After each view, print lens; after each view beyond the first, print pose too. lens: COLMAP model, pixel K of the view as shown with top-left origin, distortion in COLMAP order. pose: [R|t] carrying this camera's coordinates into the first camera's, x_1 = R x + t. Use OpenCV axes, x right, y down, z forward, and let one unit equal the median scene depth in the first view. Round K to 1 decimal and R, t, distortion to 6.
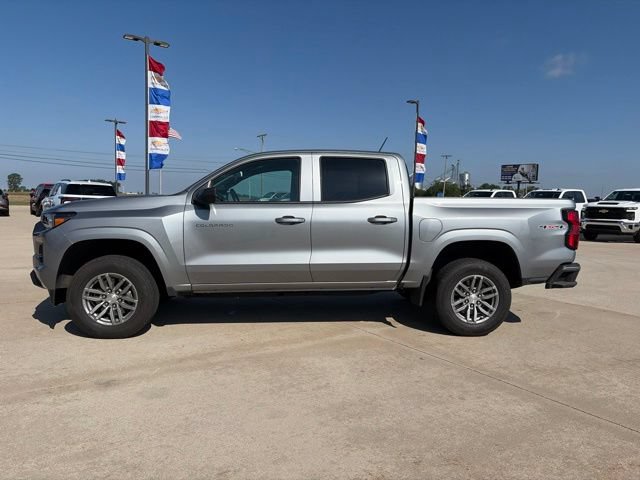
lens RADIAL K [[469.8, 0, 320.0], [0, 469.8, 240.0], [0, 0, 1]] dist [0.017042, -0.009528]
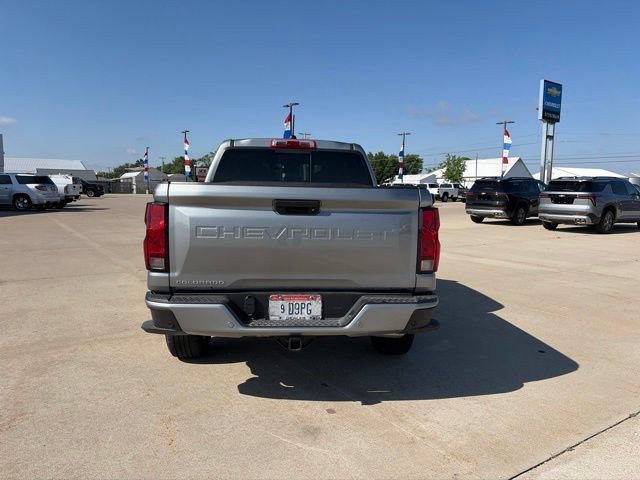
lens RADIAL K [[469.8, 0, 320.0], [0, 469.8, 240.0], [0, 0, 1]] dist [0.017042, -0.009528]
pose [[0.002826, 0.079212, -0.996854, 1.163115], [-0.090834, 0.992757, 0.078629, -0.081662], [0.995862, 0.090326, 0.010000, 1.251602]]
